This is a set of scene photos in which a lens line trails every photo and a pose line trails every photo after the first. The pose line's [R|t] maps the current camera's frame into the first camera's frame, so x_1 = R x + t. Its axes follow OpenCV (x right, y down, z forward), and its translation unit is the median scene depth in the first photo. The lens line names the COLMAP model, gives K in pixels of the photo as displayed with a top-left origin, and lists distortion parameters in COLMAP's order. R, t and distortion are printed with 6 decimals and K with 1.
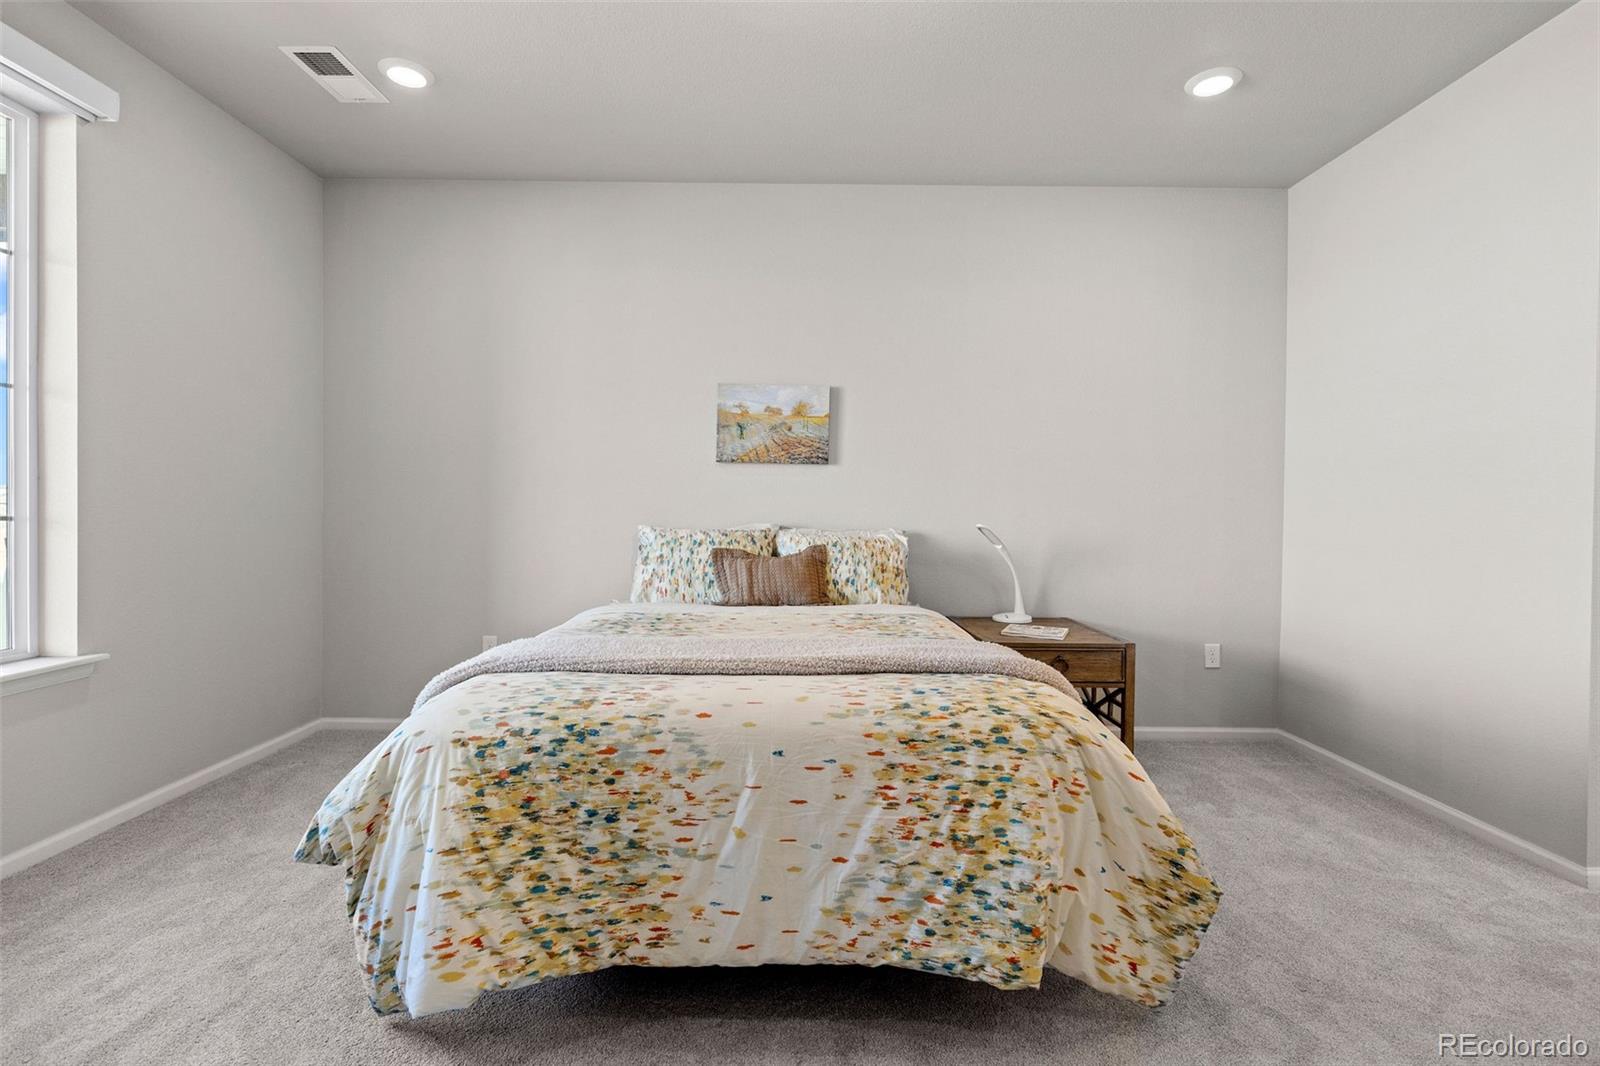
lens RADIAL K [[727.0, 0, 798.6], [0, 727.0, 506.8], [0, 0, 1]] dist [0.003389, 0.000101]
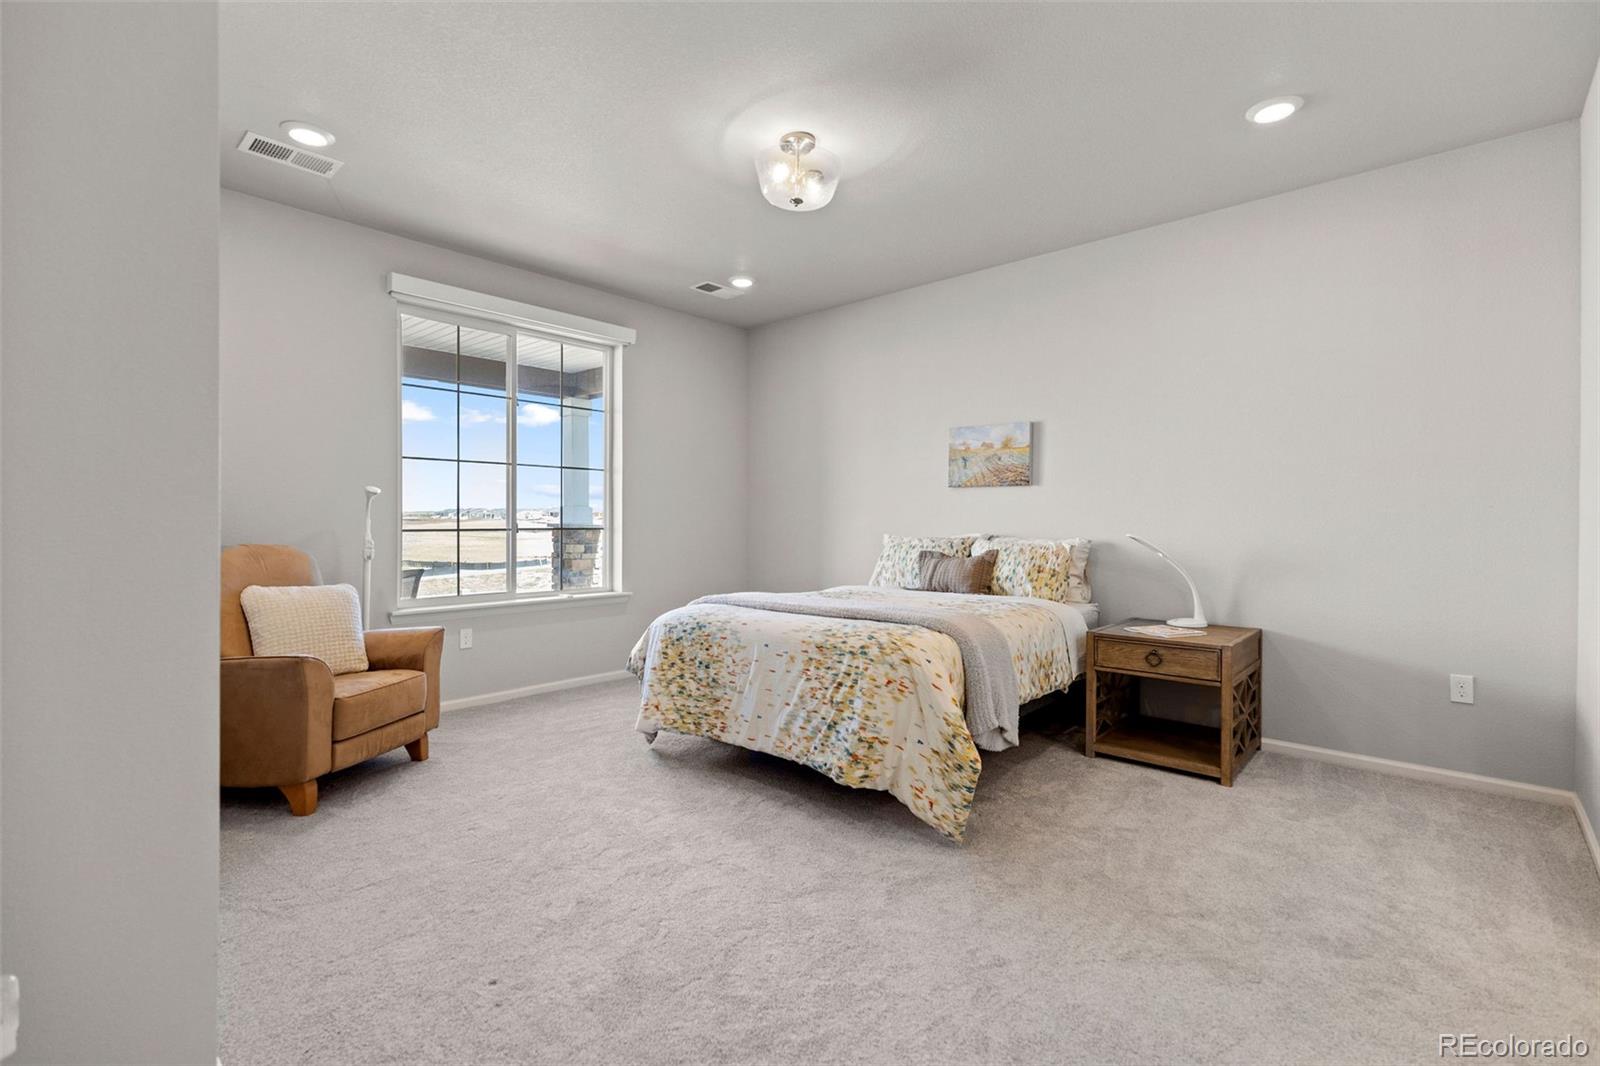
lens RADIAL K [[727.0, 0, 798.6], [0, 727.0, 506.8], [0, 0, 1]] dist [0.003389, 0.000101]
pose [[0.739799, -0.022851, -0.672440, 1.341881], [0.006710, 0.999624, -0.026587, 0.017775], [0.672795, 0.015158, 0.739674, -0.391477]]
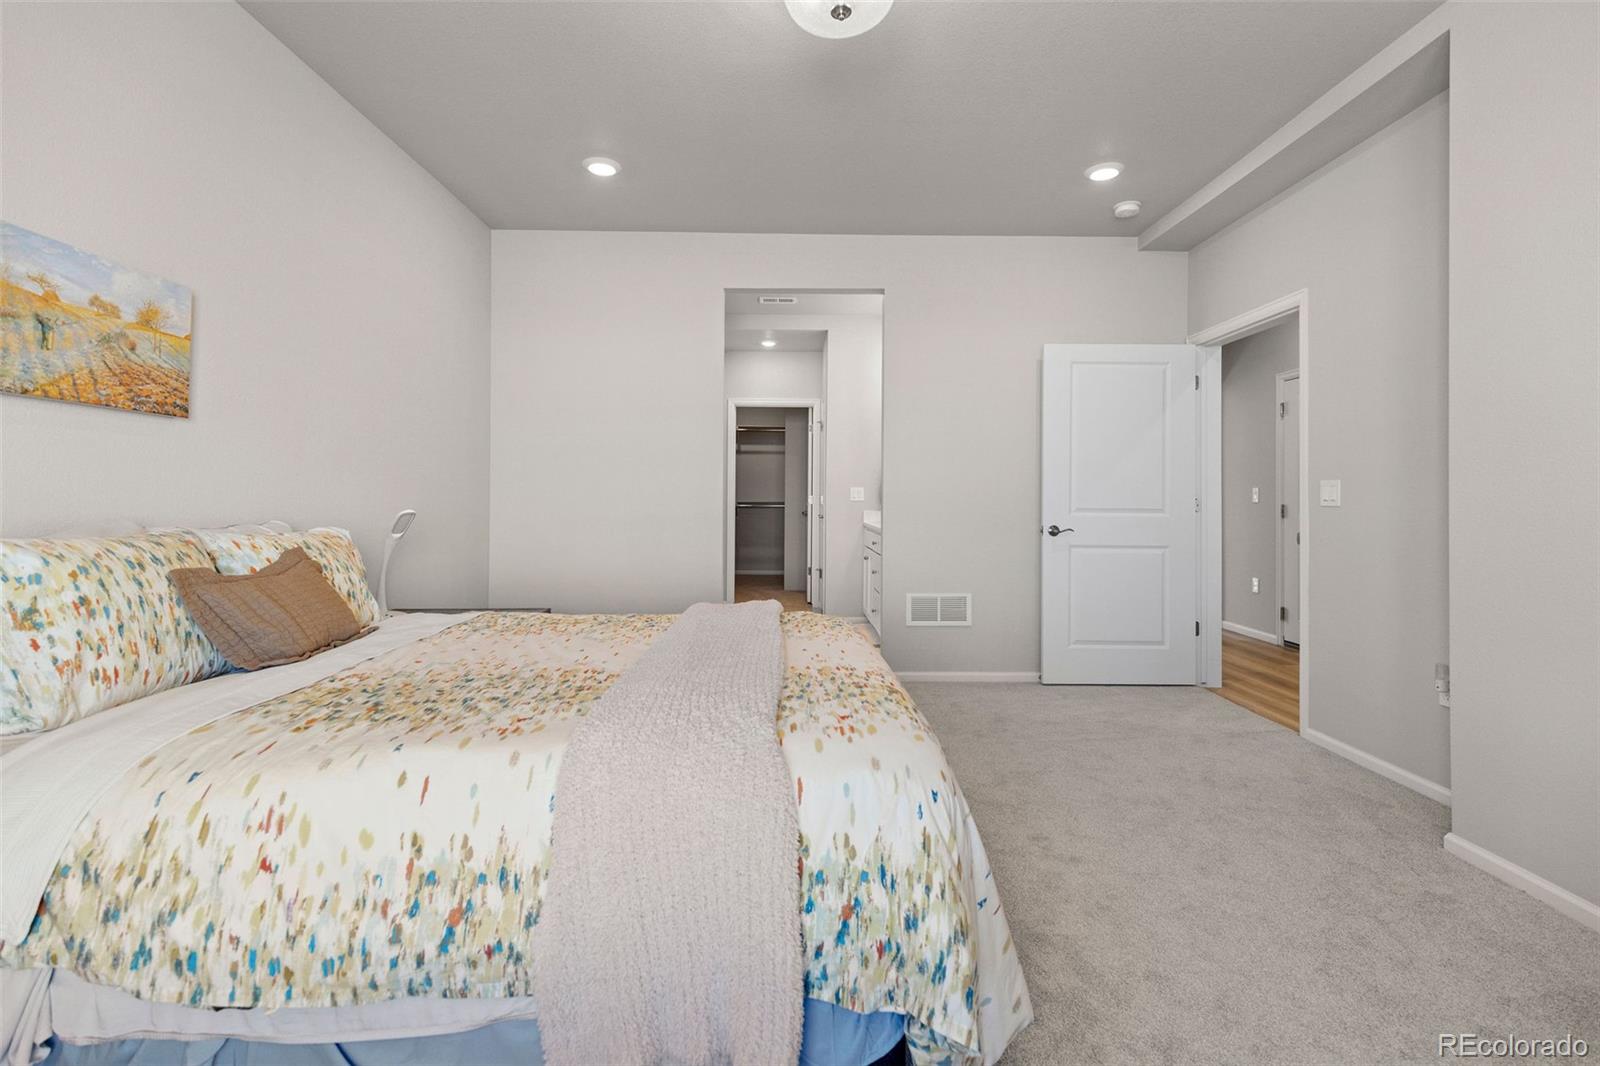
lens RADIAL K [[727.0, 0, 798.6], [0, 727.0, 506.8], [0, 0, 1]] dist [0.003389, 0.000101]
pose [[-0.008058, -0.024080, 0.999678, -1.321091], [-0.000752, 0.999710, 0.024075, -0.002089], [-0.999967, -0.000558, -0.008073, 1.168562]]
